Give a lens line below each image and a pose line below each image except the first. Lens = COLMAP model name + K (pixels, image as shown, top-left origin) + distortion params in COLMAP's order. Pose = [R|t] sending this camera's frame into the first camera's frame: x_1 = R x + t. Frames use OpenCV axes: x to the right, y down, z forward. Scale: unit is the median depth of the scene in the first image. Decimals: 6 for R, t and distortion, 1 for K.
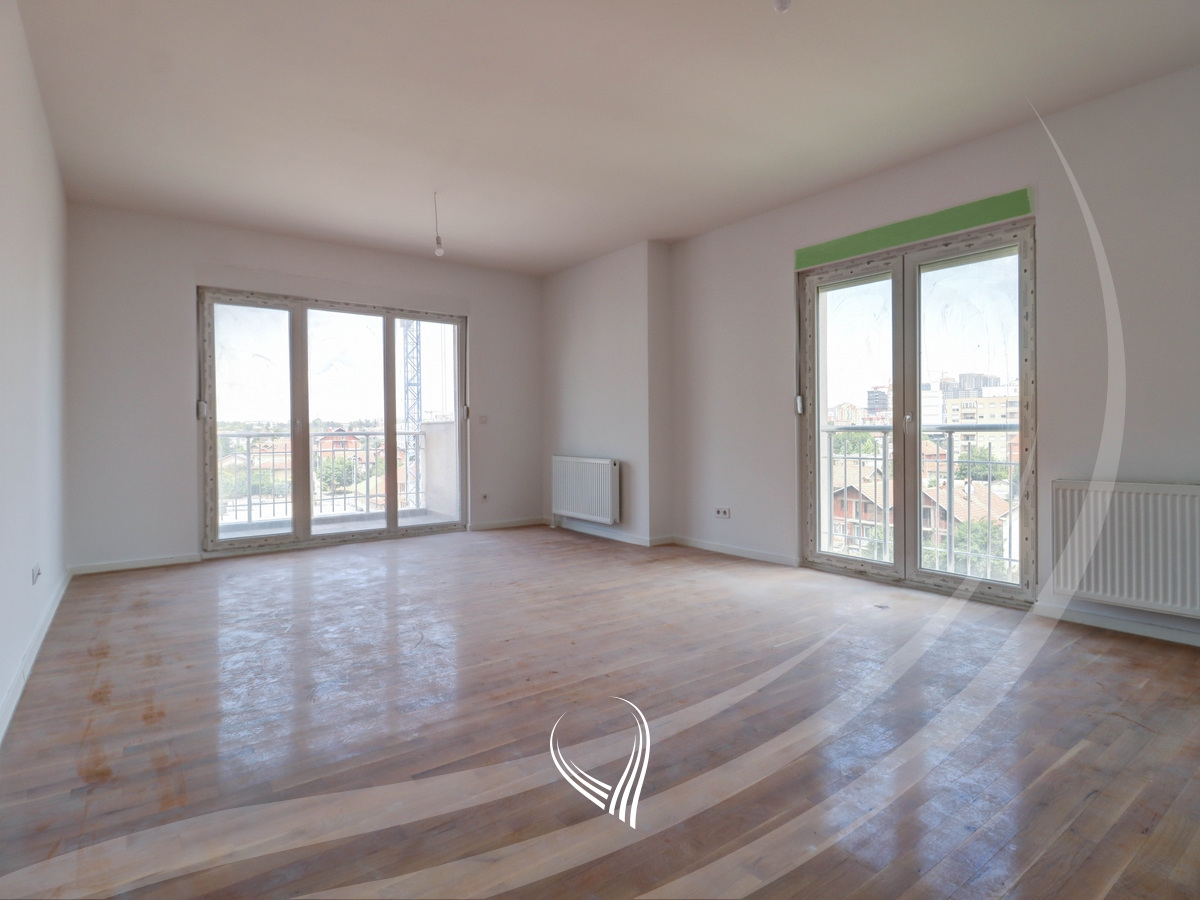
lens RADIAL K [[627.0, 0, 599.4], [0, 627.0, 431.6], [0, 0, 1]] dist [0.004082, -0.018050]
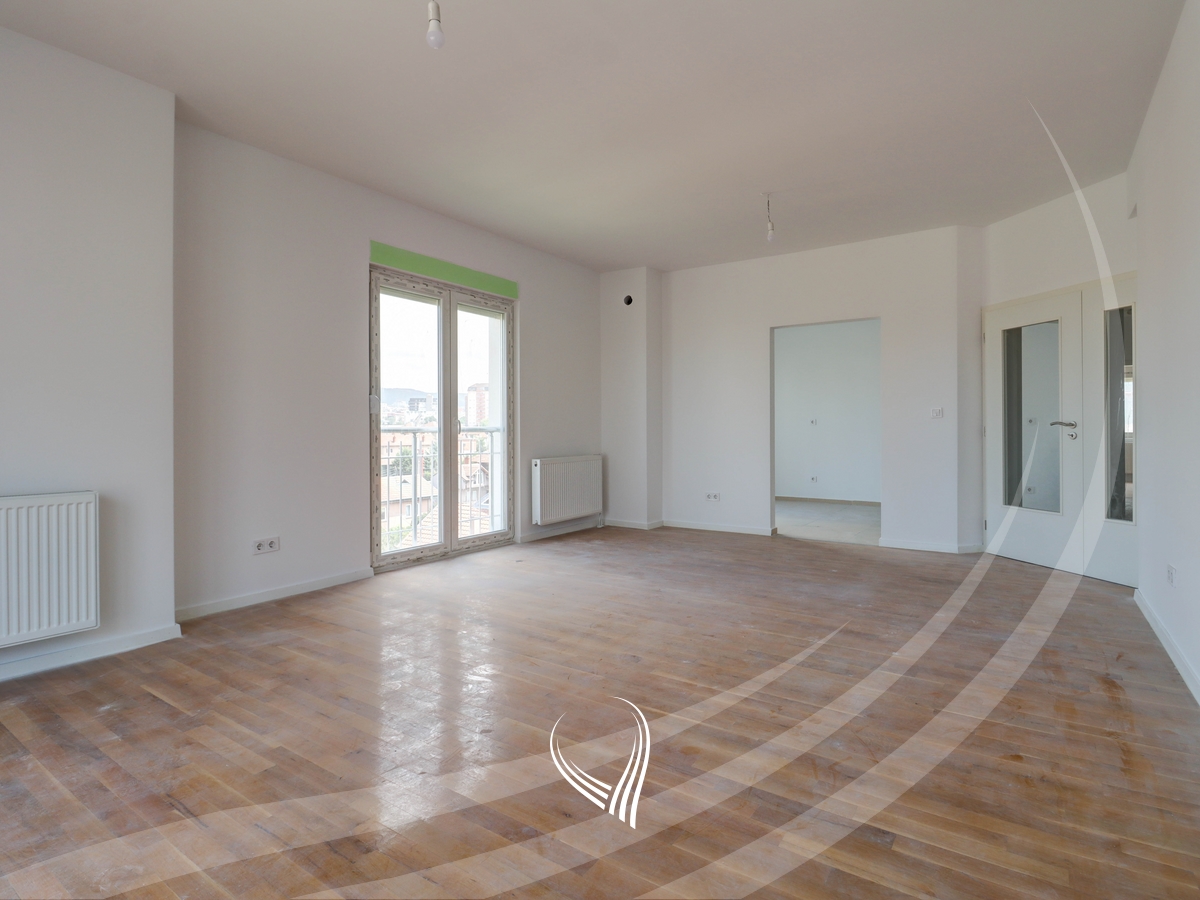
lens RADIAL K [[627.0, 0, 599.4], [0, 627.0, 431.6], [0, 0, 1]] dist [0.004082, -0.018050]
pose [[-0.322267, 0.004953, 0.946636, -0.615952], [0.005999, 0.999977, -0.003190, 0.003037], [-0.946630, 0.004651, -0.322290, 0.877698]]
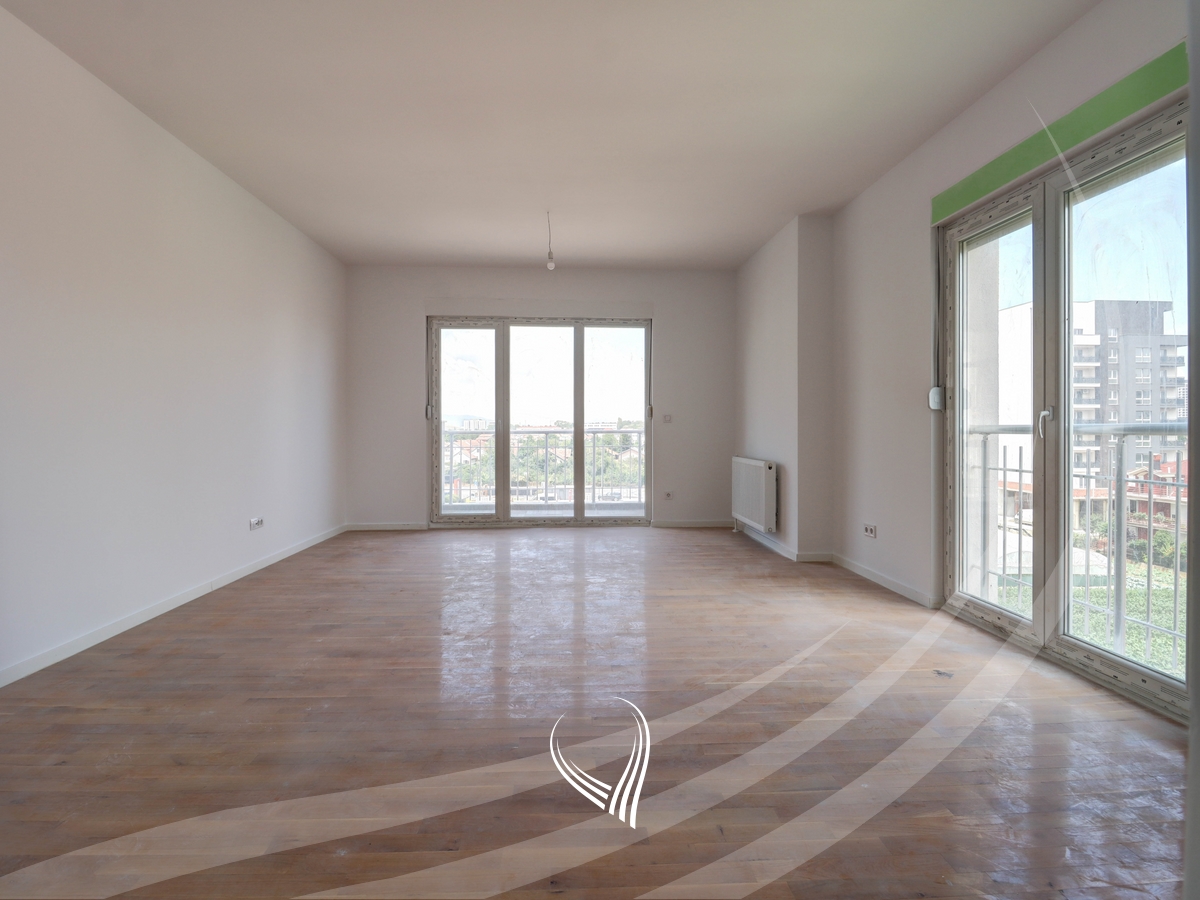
lens RADIAL K [[627.0, 0, 599.4], [0, 627.0, 431.6], [0, 0, 1]] dist [0.004082, -0.018050]
pose [[0.834012, 0.007812, -0.551691, 0.357103], [-0.006731, 0.999969, 0.003983, -0.002323], [0.551706, 0.000392, 0.834039, 0.116403]]
